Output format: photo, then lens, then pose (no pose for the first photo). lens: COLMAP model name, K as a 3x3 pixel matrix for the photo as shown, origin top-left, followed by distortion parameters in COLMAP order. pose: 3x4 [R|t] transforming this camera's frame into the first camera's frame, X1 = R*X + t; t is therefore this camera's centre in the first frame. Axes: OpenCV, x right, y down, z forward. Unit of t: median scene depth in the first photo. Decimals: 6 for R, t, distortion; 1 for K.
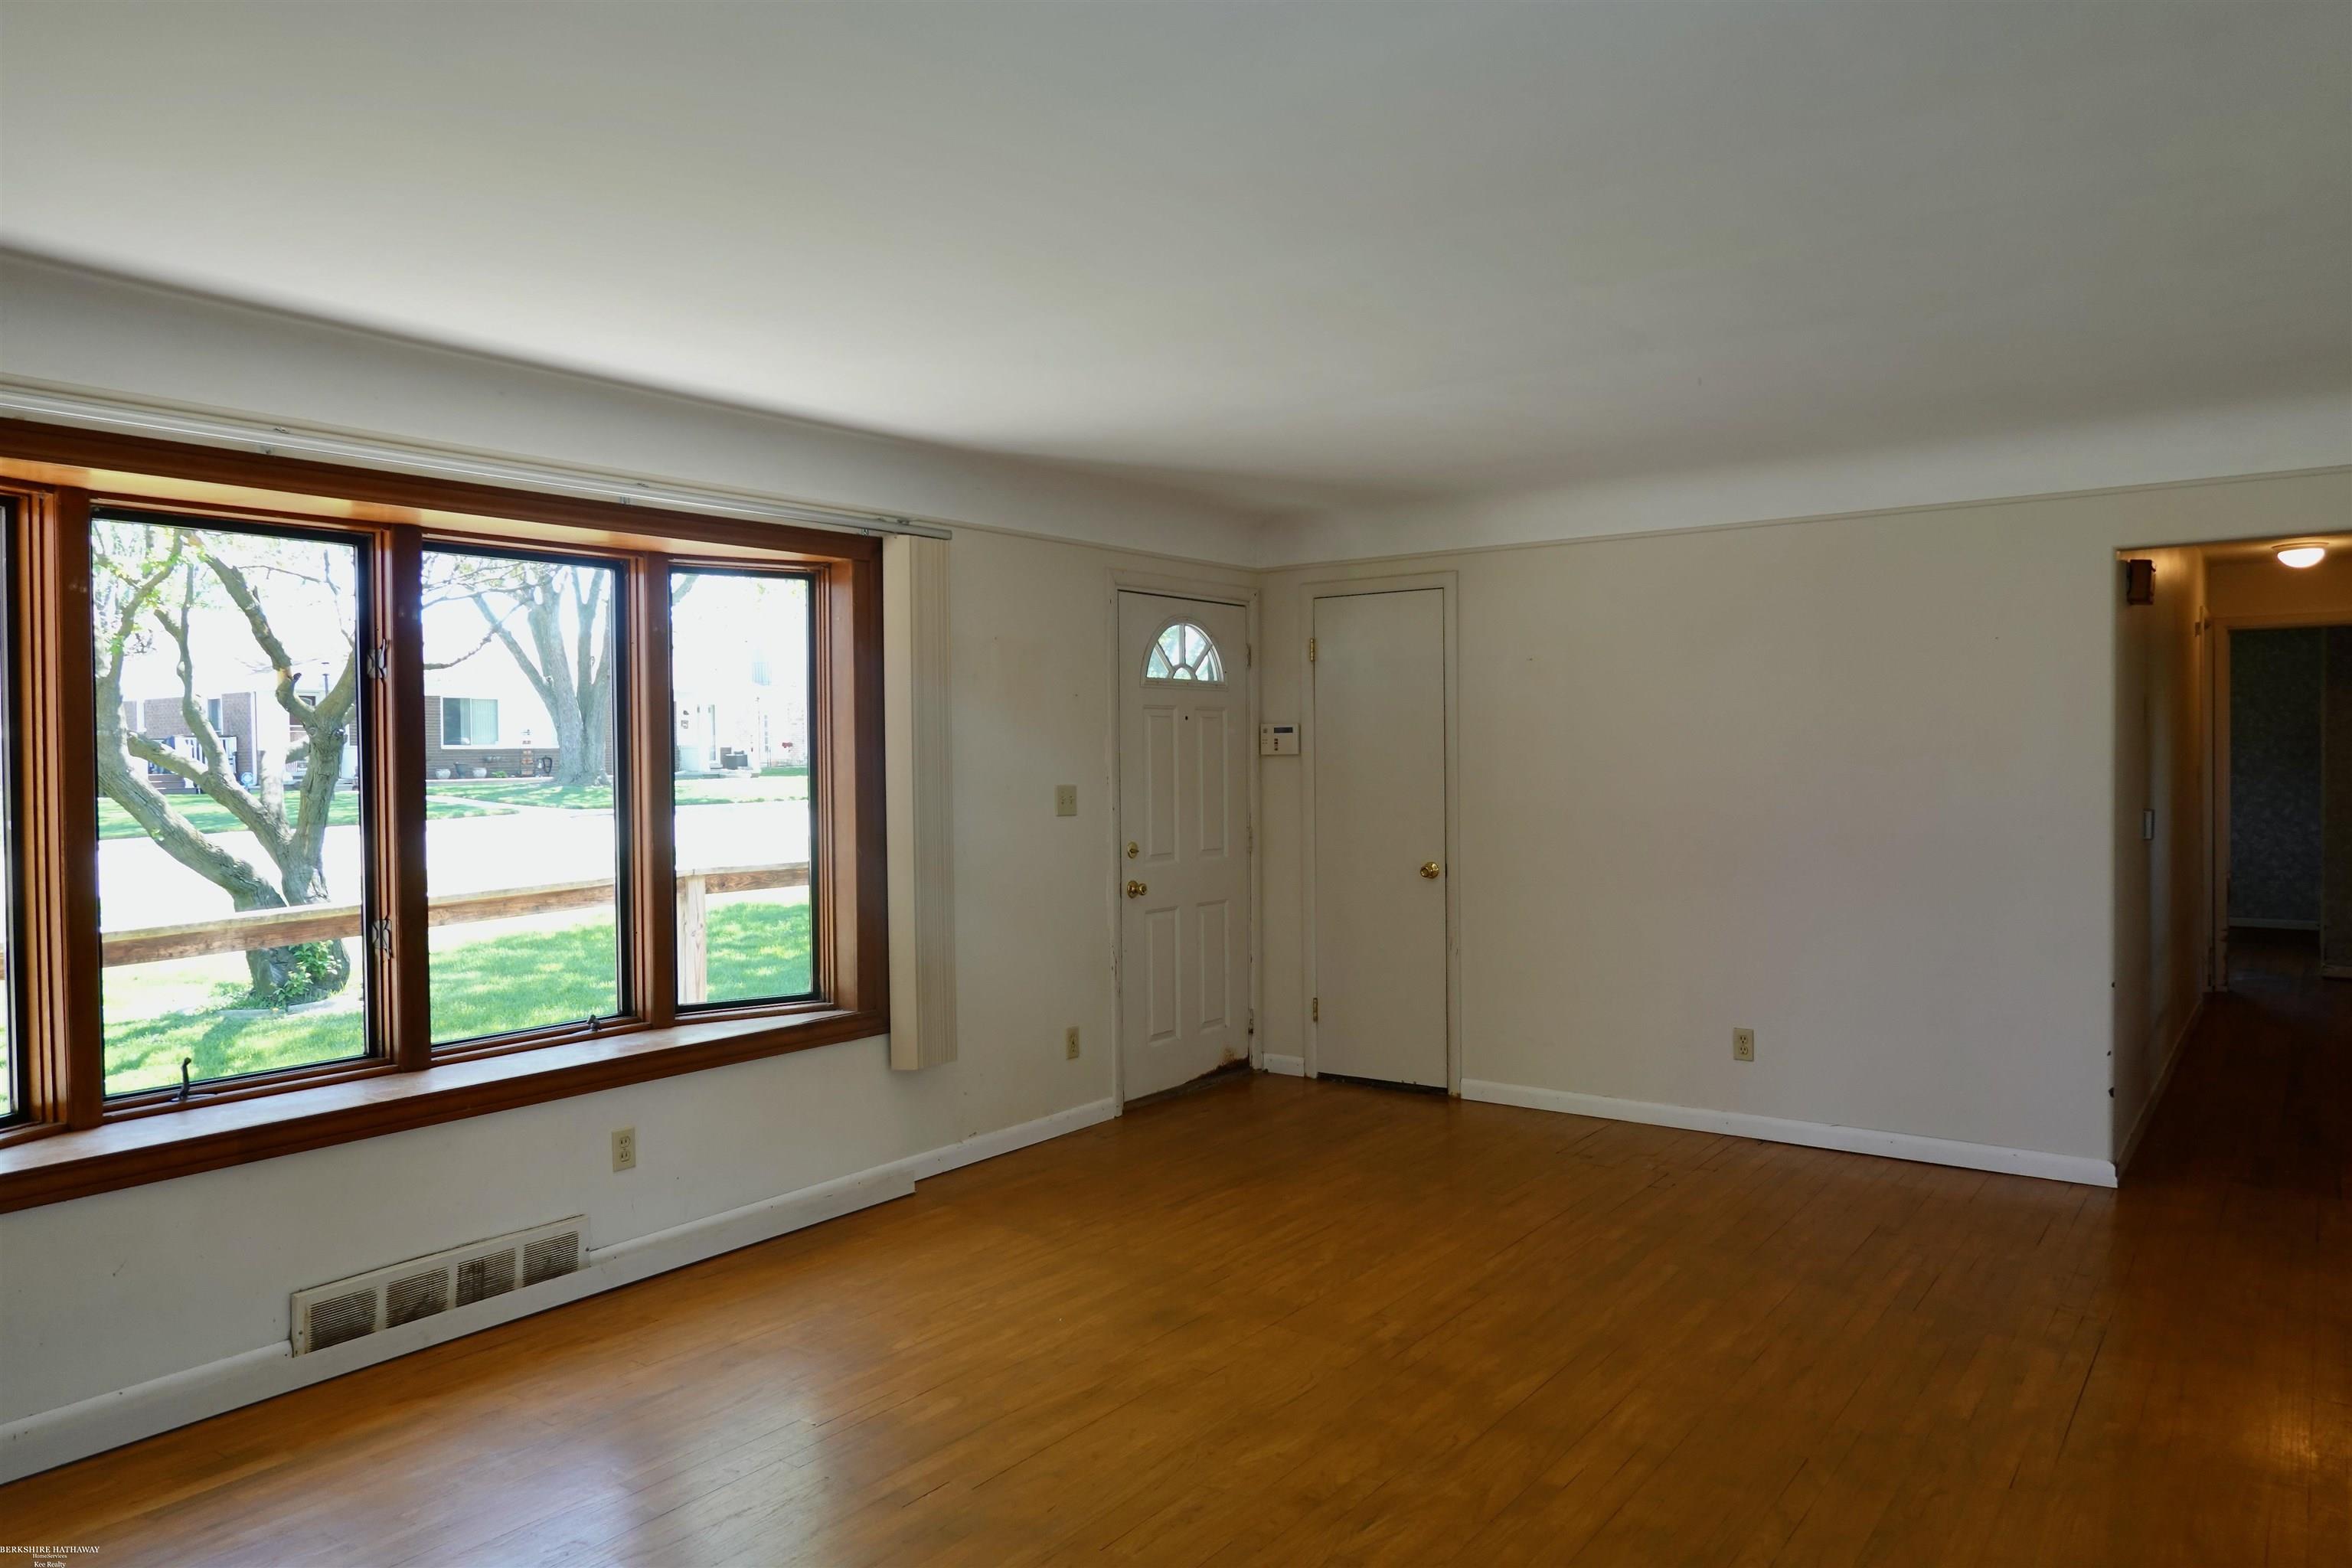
lens RADIAL K [[1574.0, 0, 1176.0], [0, 1574.0, 784.0], [0, 0, 1]] dist [0.005714, -0.000330]
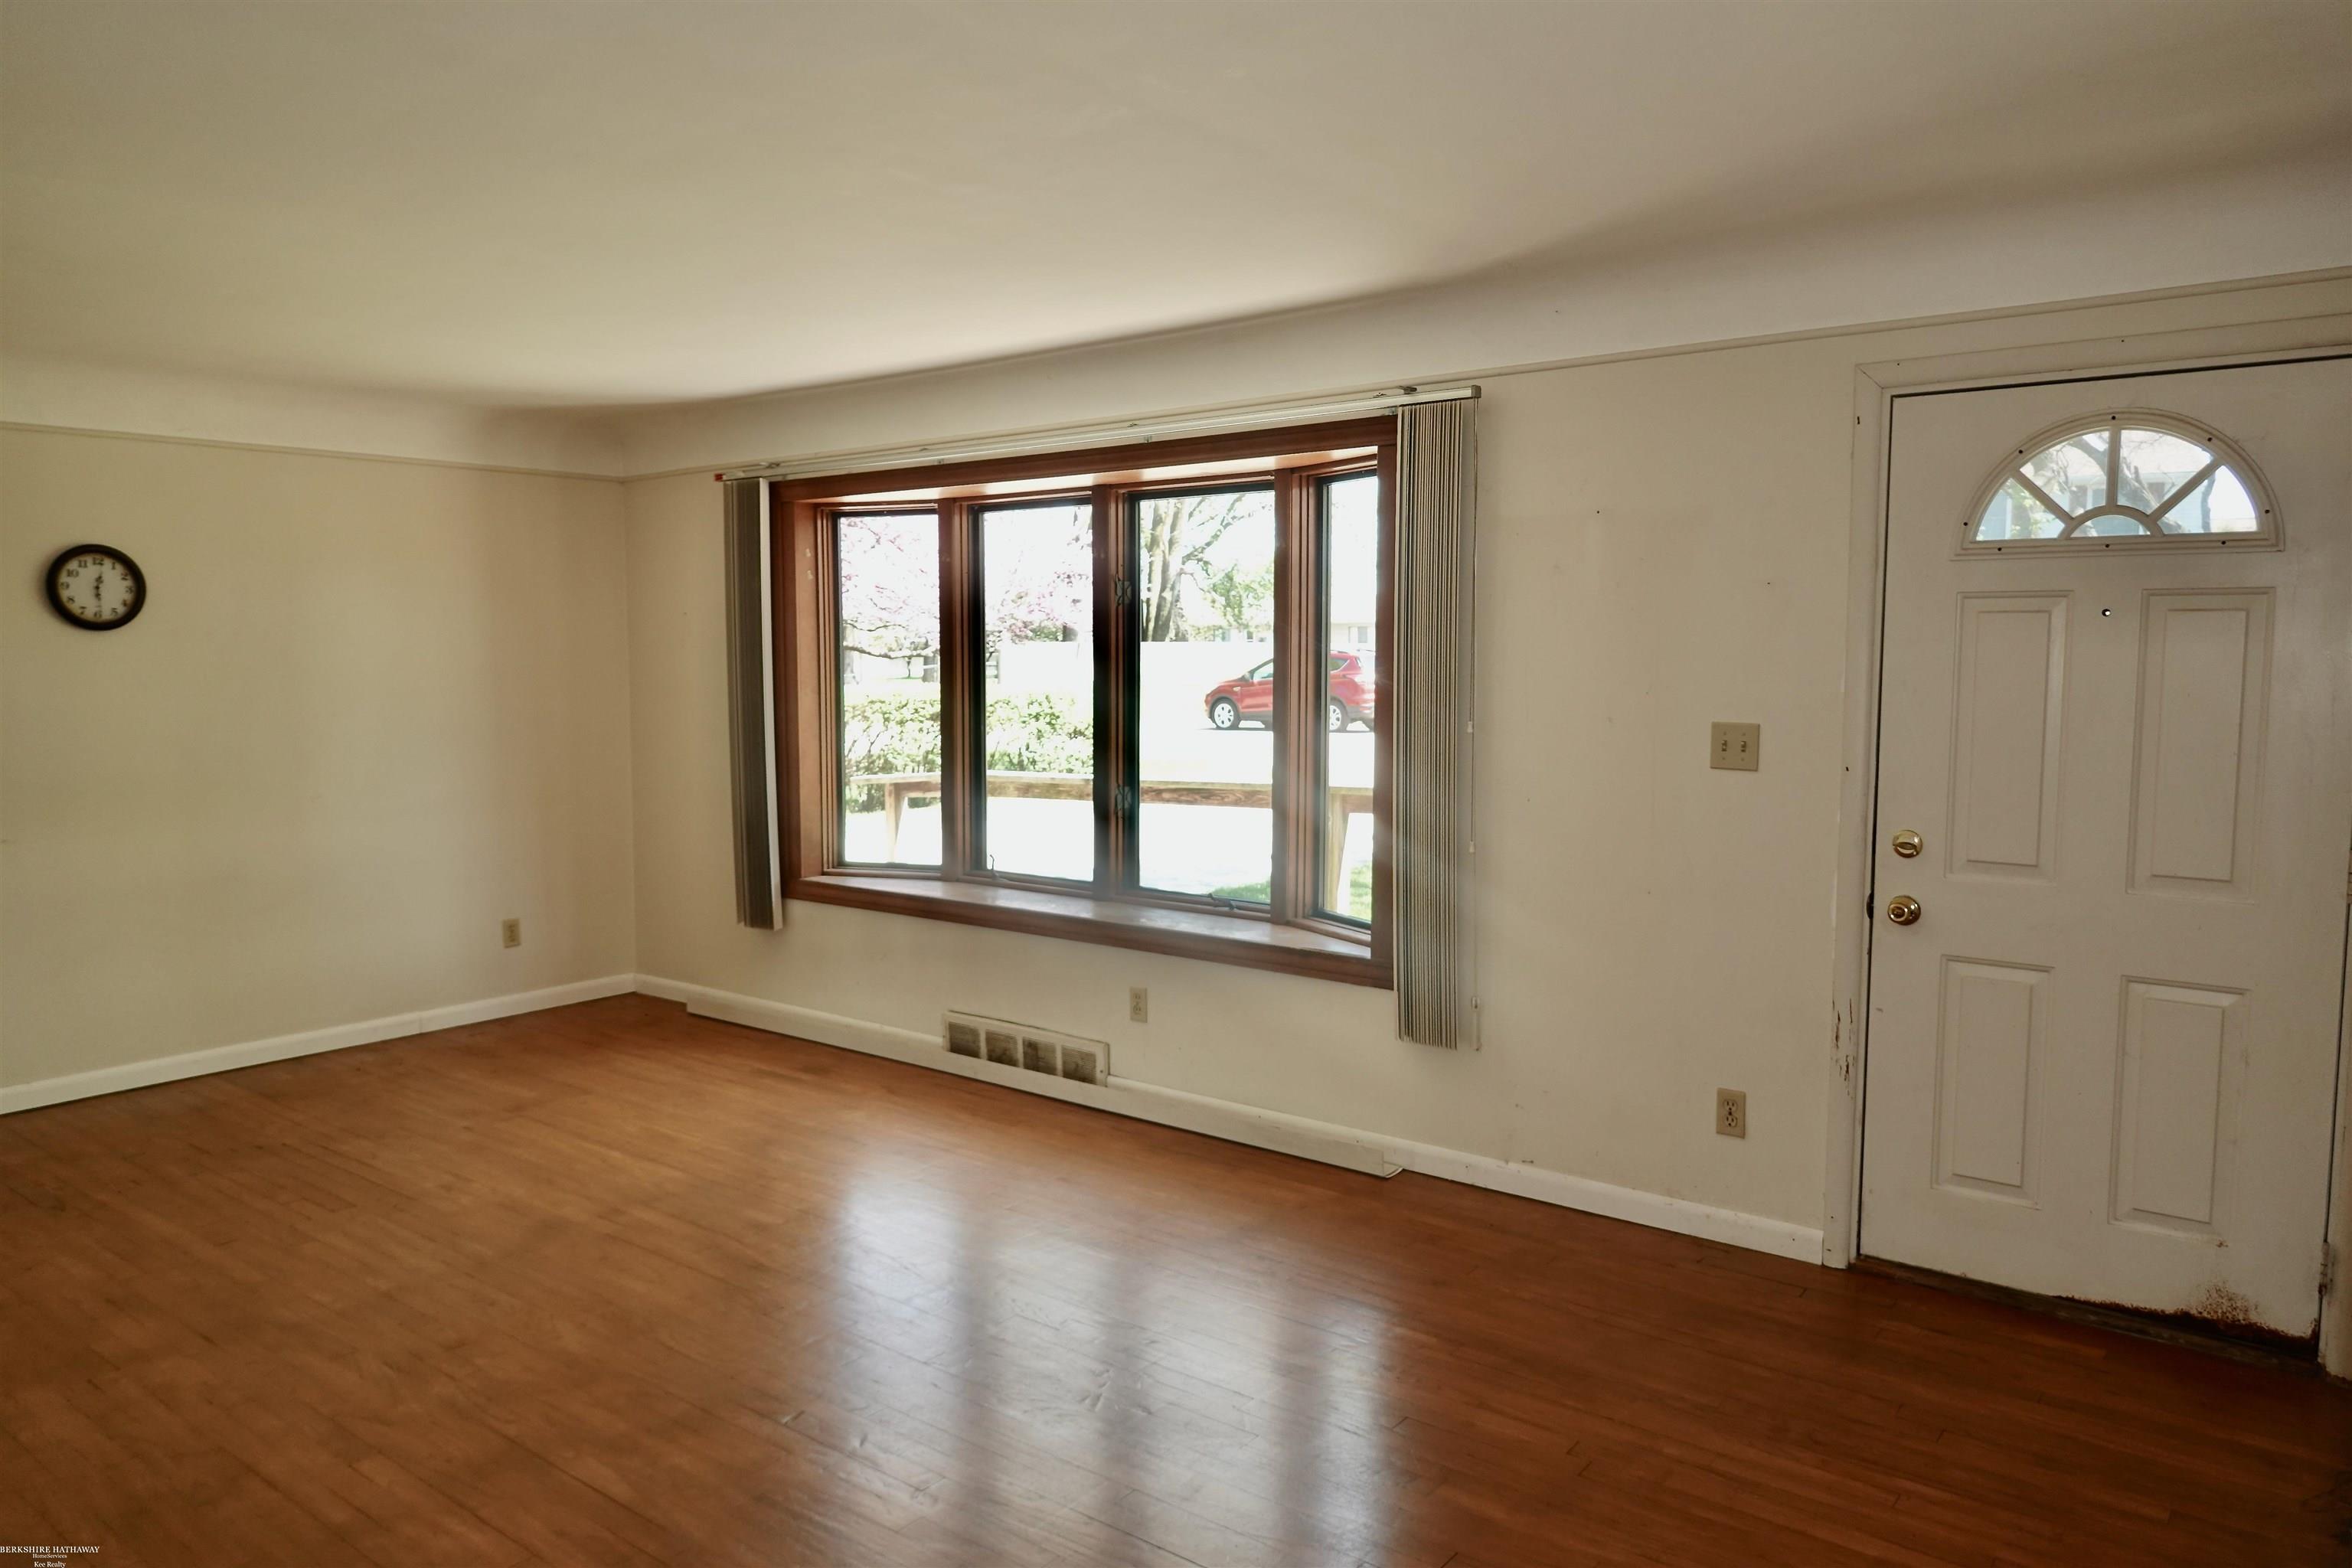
lens RADIAL K [[1566.9, 0, 1176.0], [0, 1566.9, 784.0], [0, 0, 1]] dist [0.000868, -0.003576]
pose [[-0.027466, 0.095273, -0.995072, 0.835739], [-0.022736, 0.995131, 0.095907, -0.044457], [0.999364, 0.025258, -0.025166, 1.119375]]
